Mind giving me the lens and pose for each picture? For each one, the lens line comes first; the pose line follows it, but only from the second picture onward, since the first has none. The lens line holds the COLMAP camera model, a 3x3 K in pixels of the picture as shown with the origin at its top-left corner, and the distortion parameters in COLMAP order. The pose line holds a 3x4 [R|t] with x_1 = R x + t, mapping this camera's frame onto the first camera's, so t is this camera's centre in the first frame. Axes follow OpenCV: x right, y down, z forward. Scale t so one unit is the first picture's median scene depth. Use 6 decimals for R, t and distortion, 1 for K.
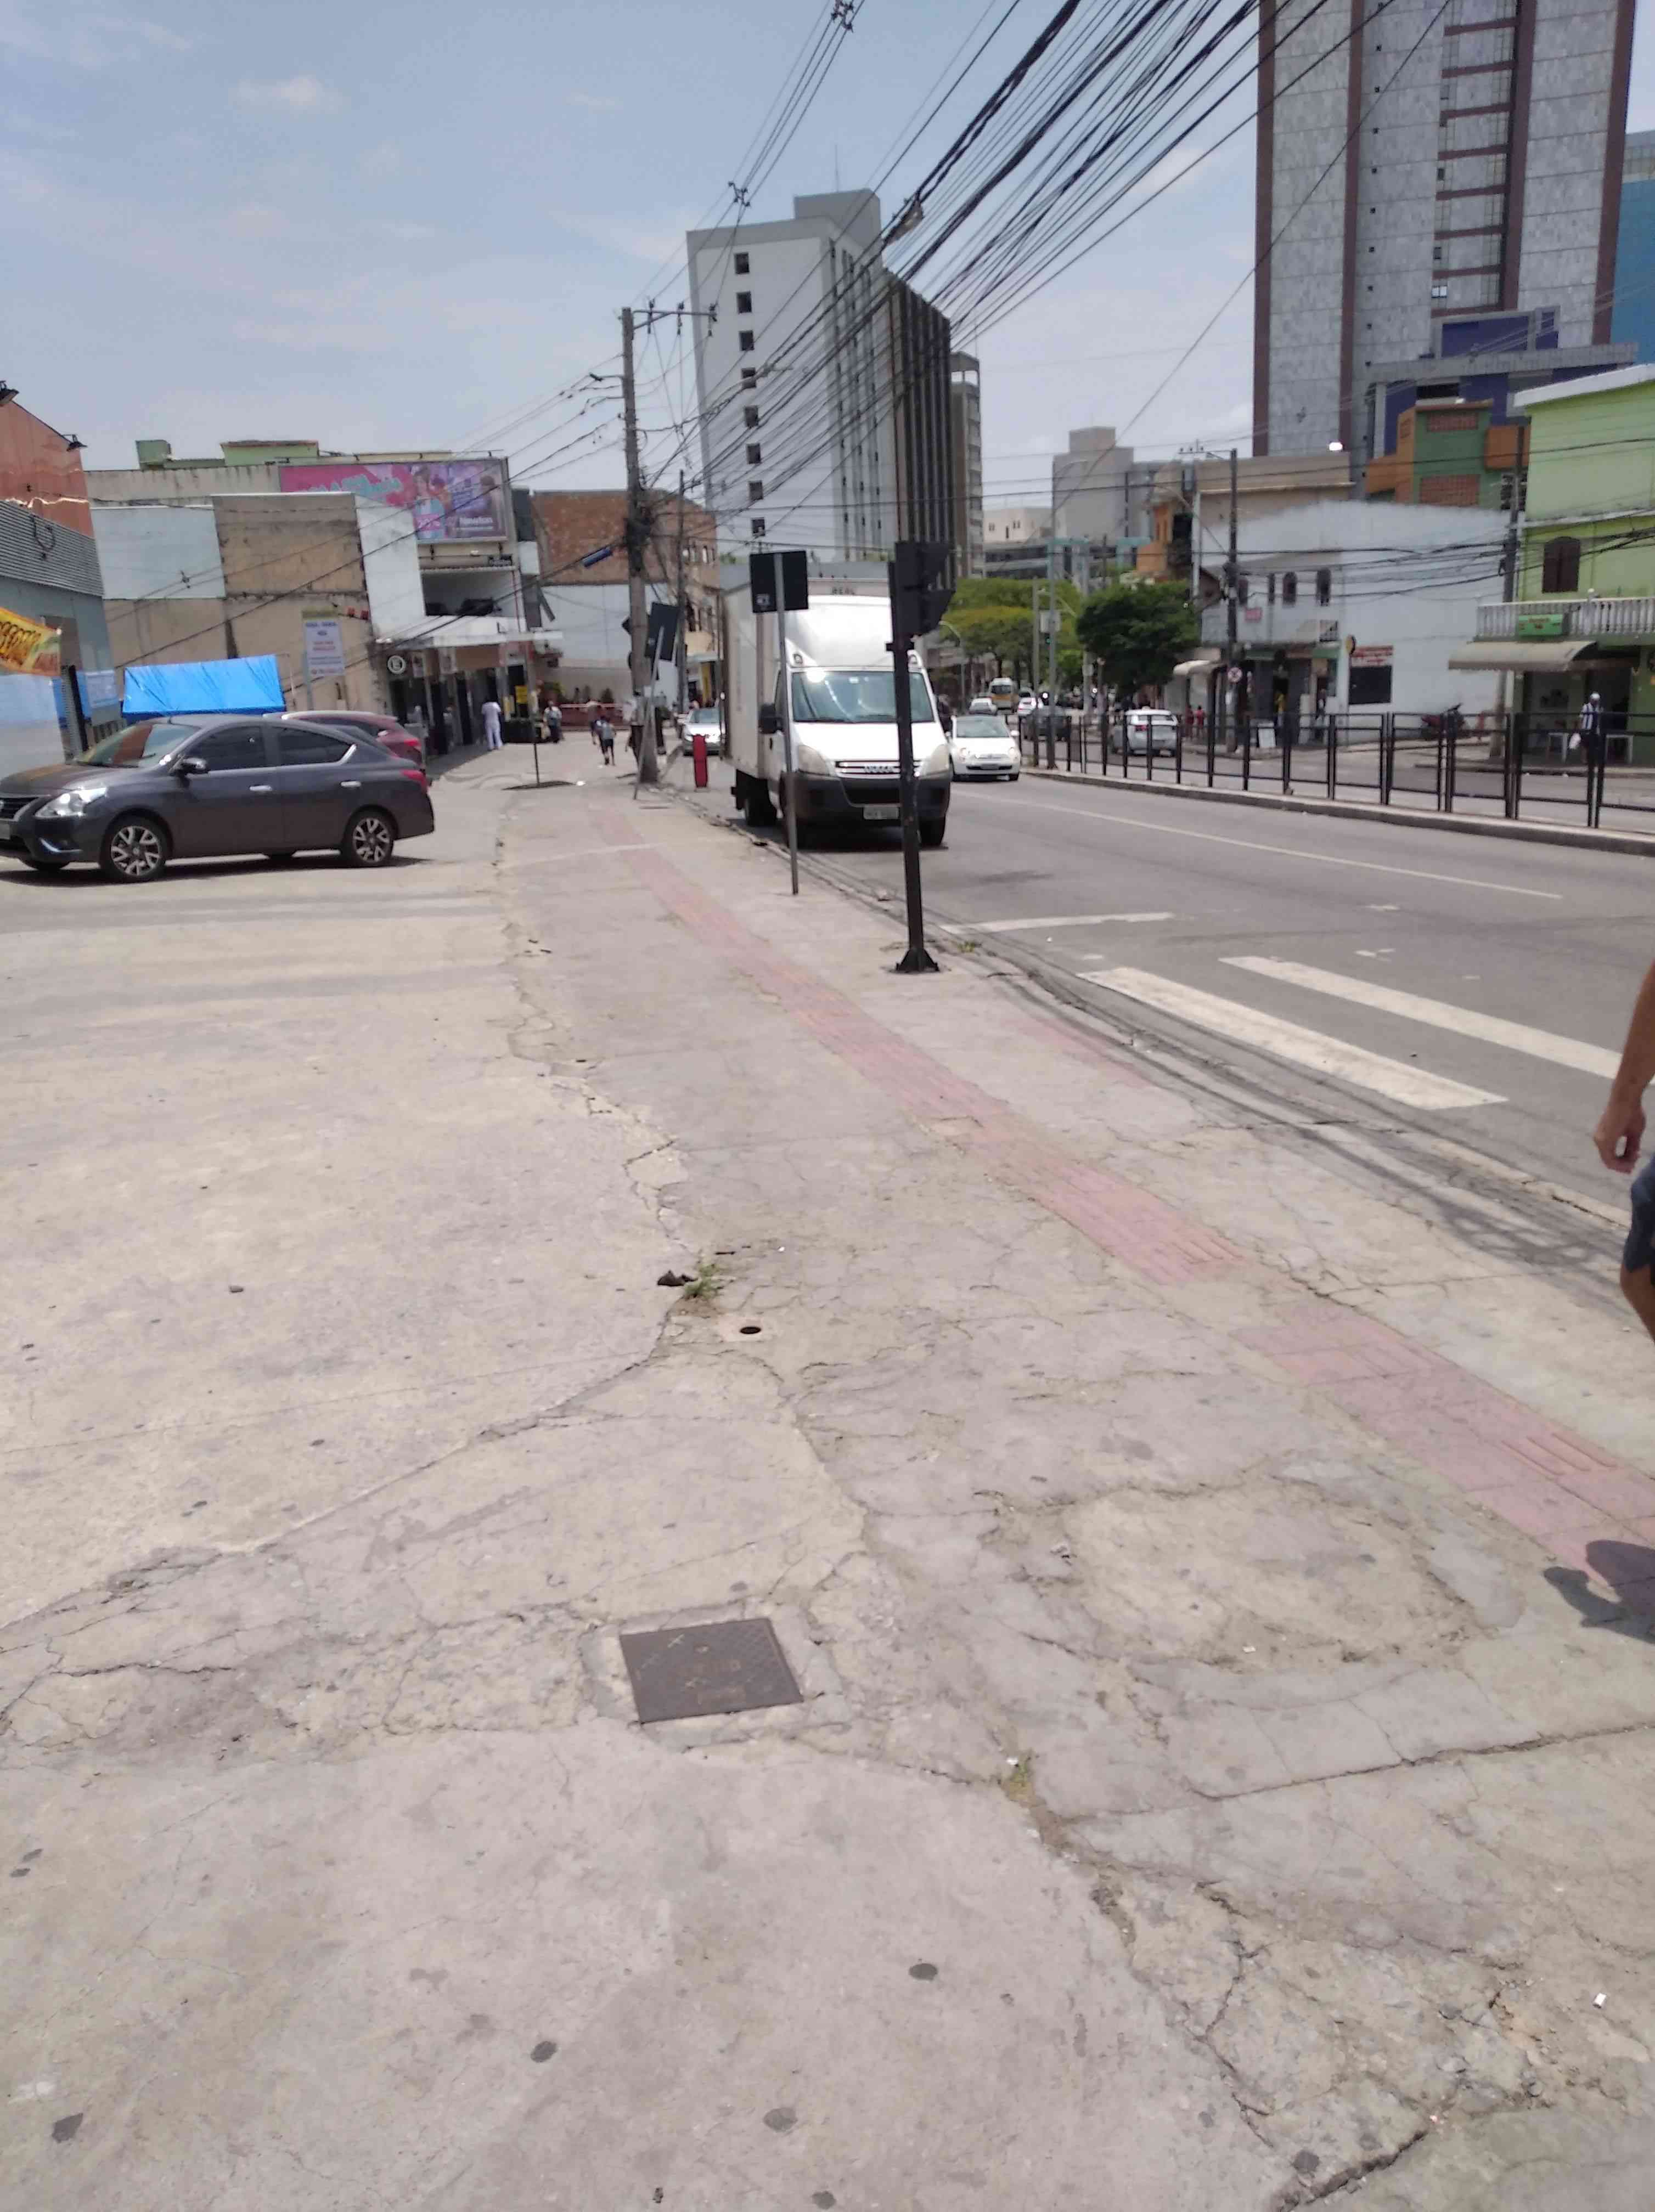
lens RADIAL K [[1656.9, 0, 827.5], [0, 1656.9, 1106.0], [0, 0, 1]] dist [0.071382, -0.125636]
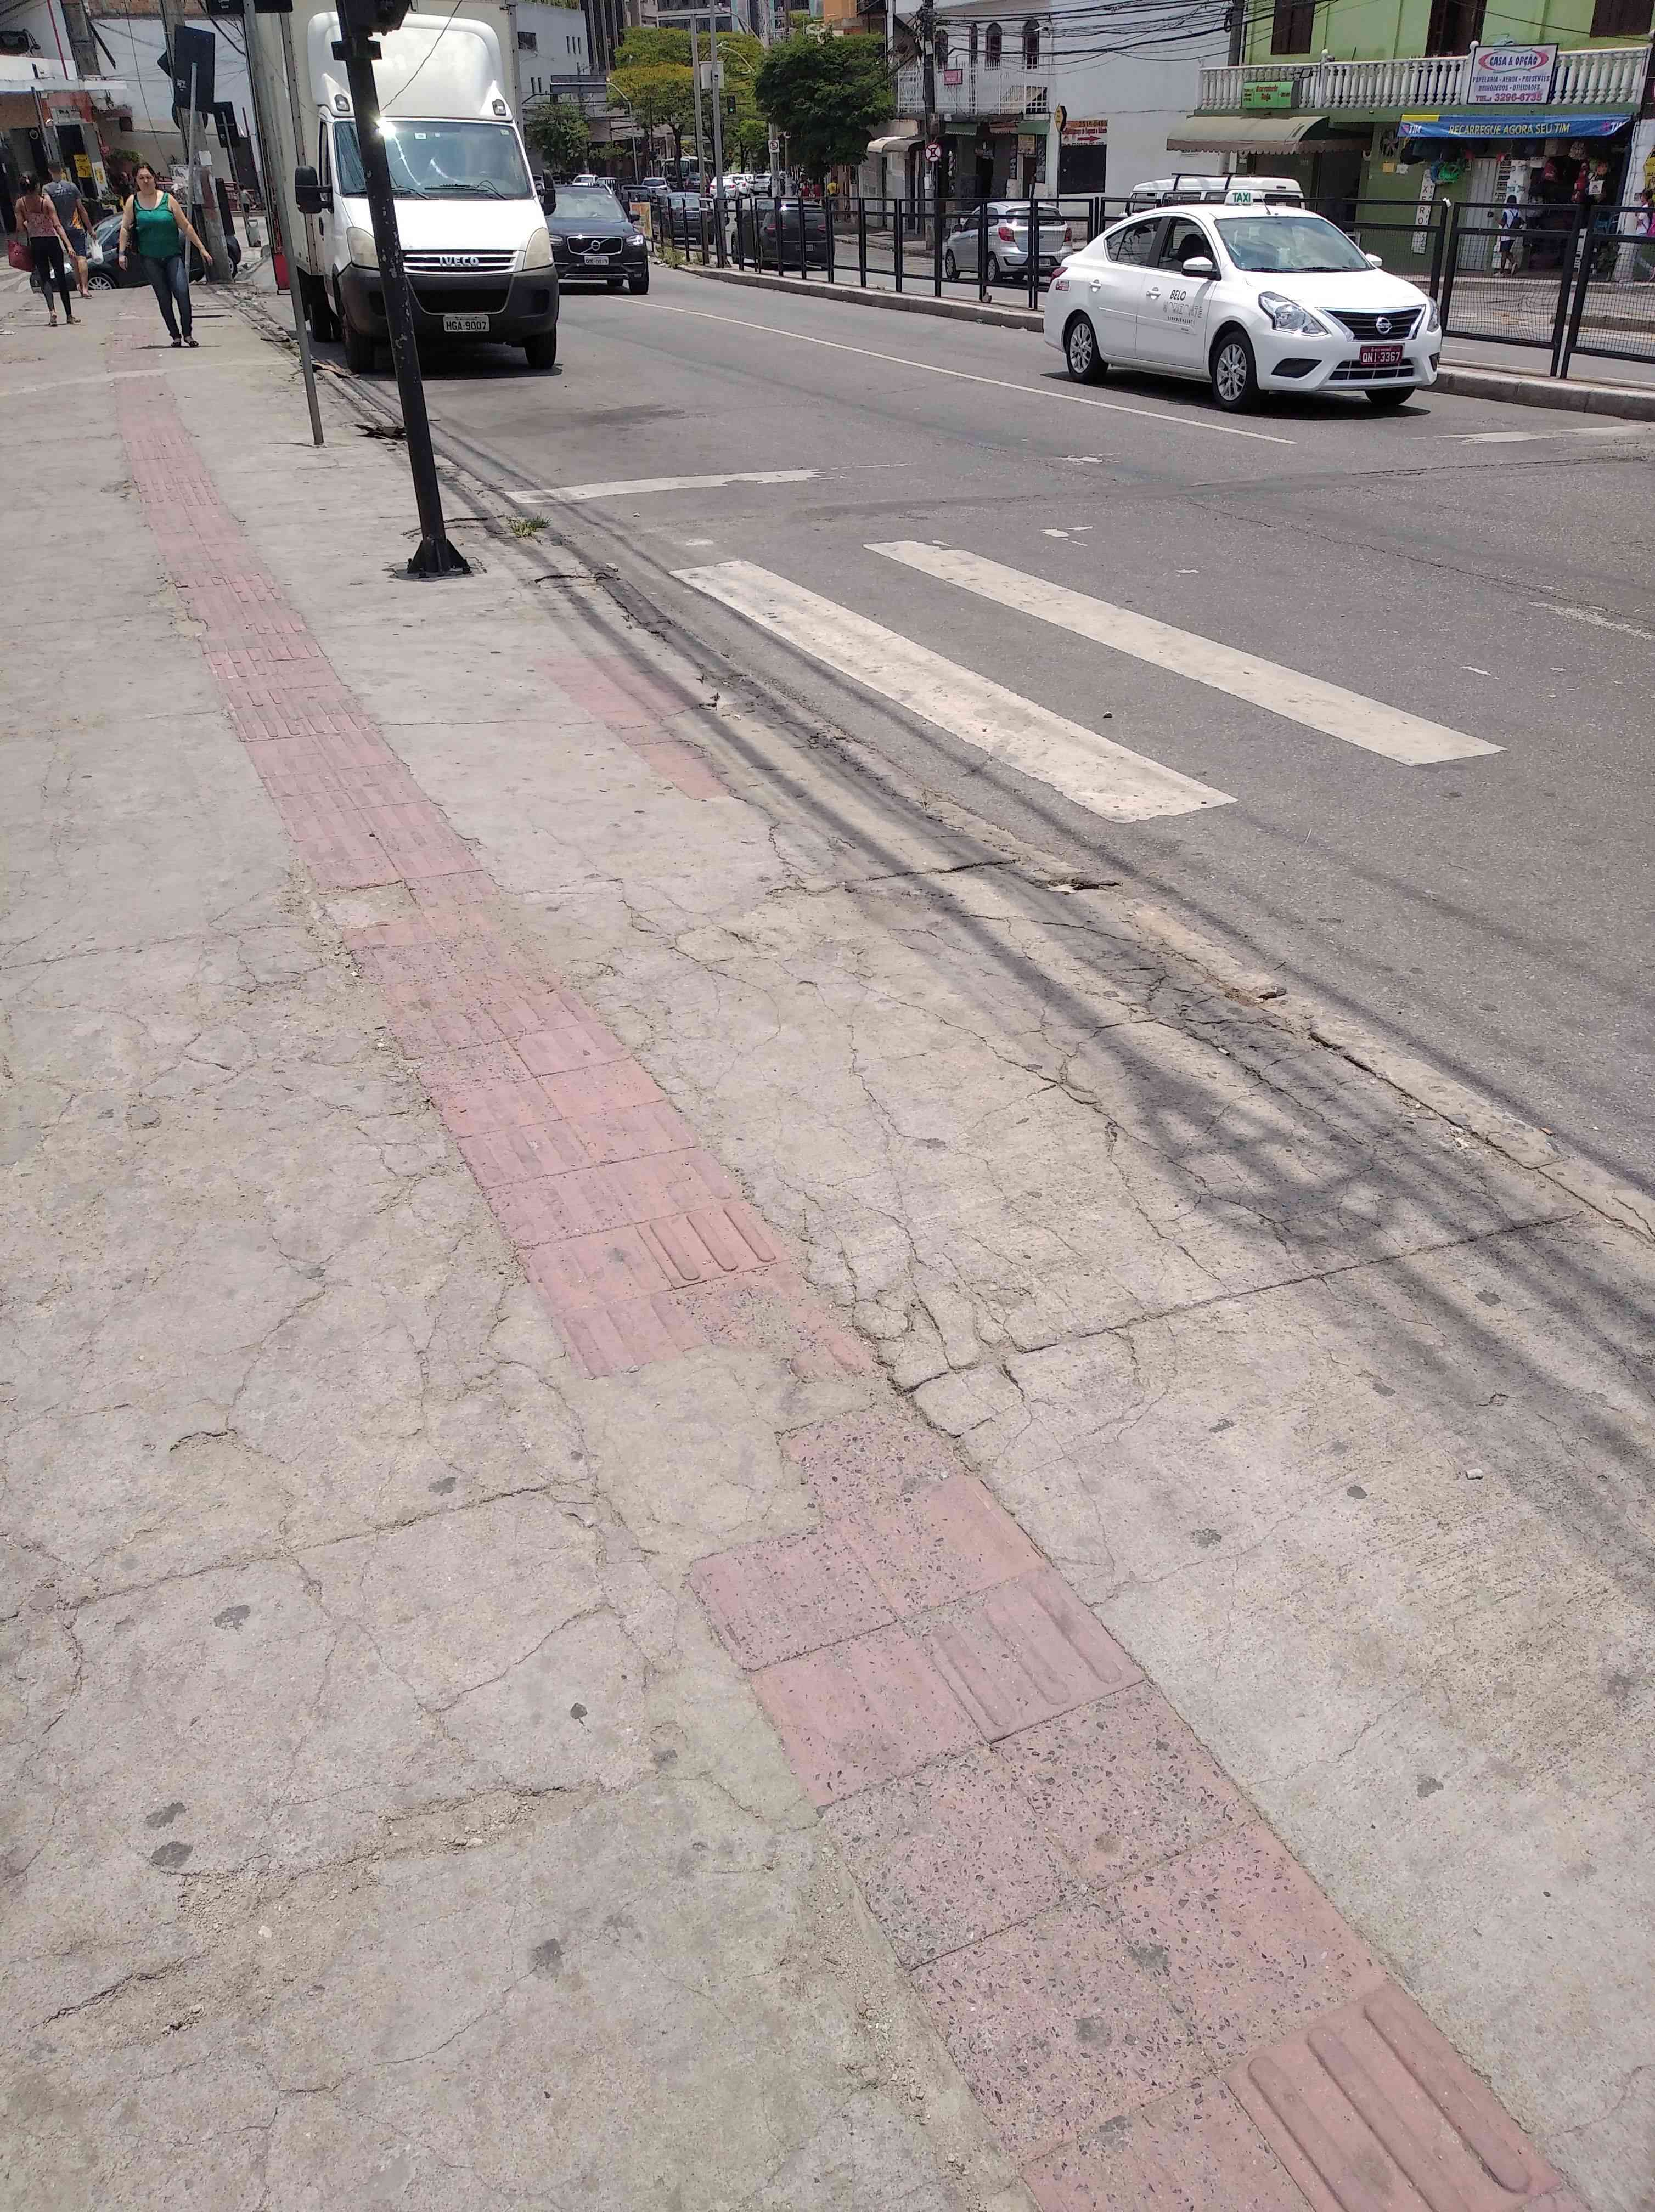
lens RADIAL K [[1652.5, 0, 827.0], [0, 1652.5, 1080.1], [0, 0, 1]] dist [-0.003903, 0.005031]
pose [[0.985981, -0.067625, 0.152540, 0.060942], [0.026759, 0.966443, 0.255485, -0.031380], [-0.164698, -0.247822, 0.954704, 0.164065]]
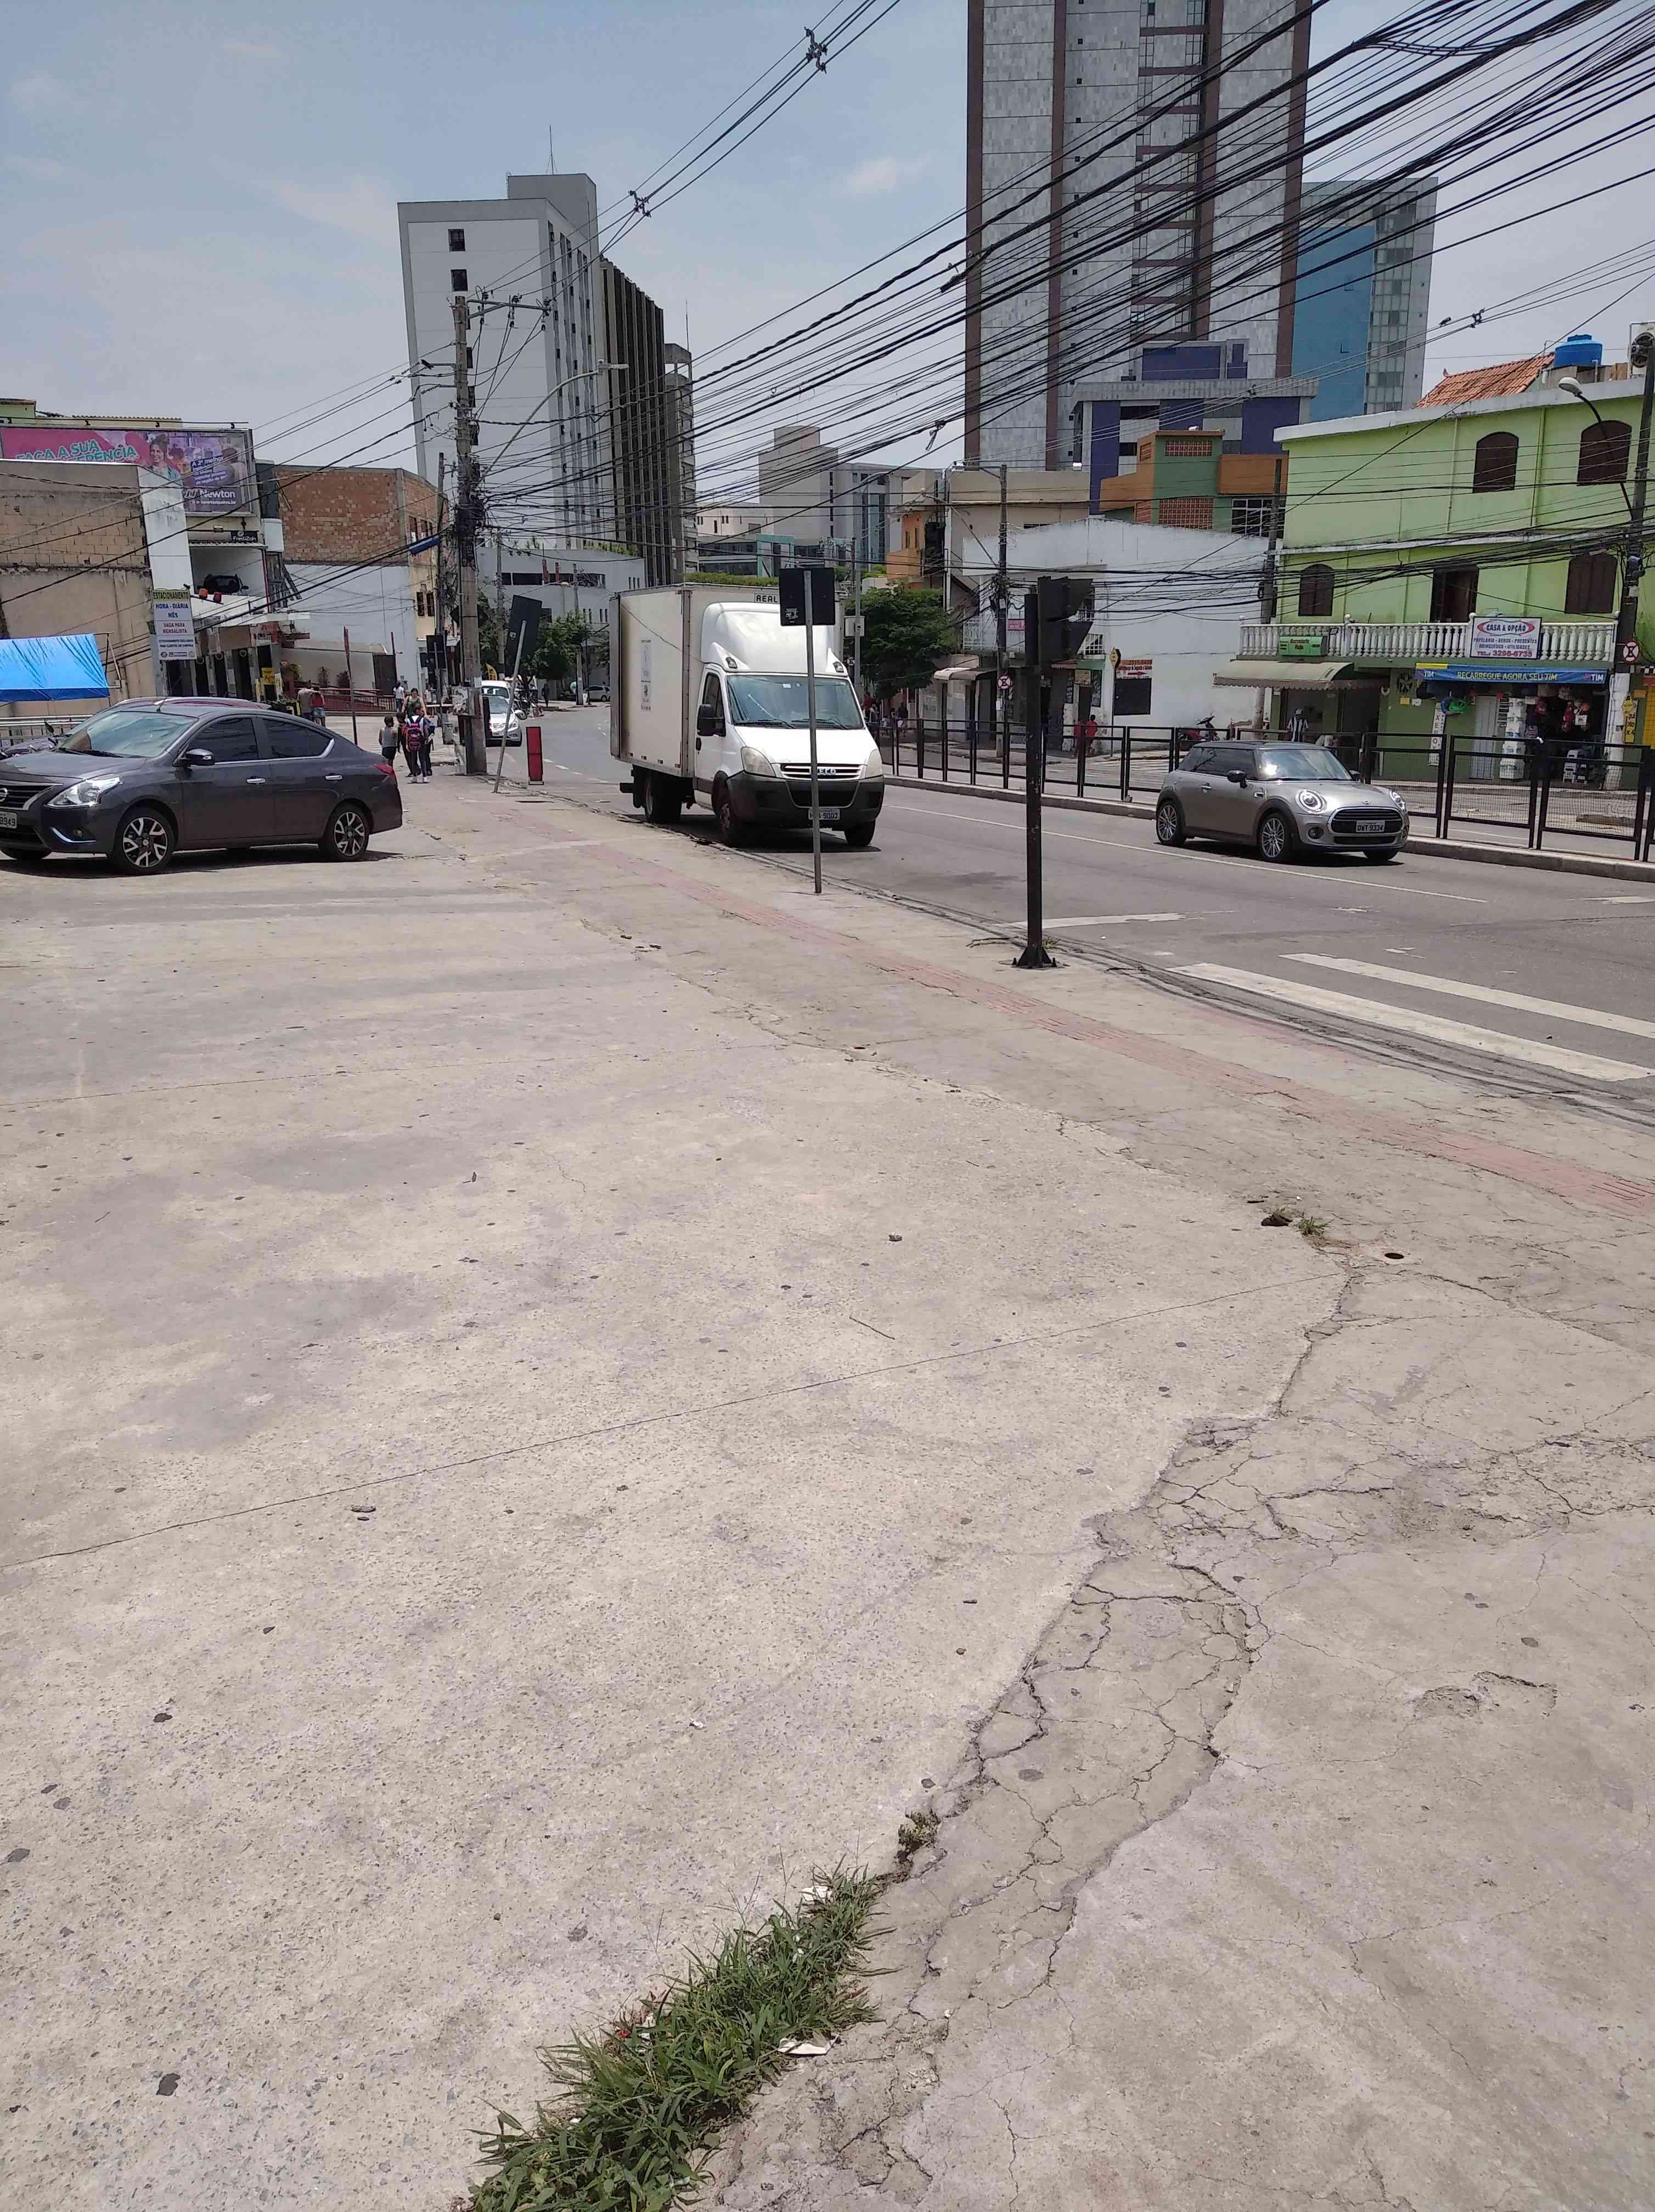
lens RADIAL K [[1688.5, 0, 777.1], [0, 1688.5, 1104.8], [0, 0, 1]] dist [0.120791, -0.278668]
pose [[0.984009, -0.012945, 0.177646, -0.203818], [0.012830, 0.999916, 0.001793, 0.004071], [-0.177654, 0.000515, 0.984093, -0.048300]]
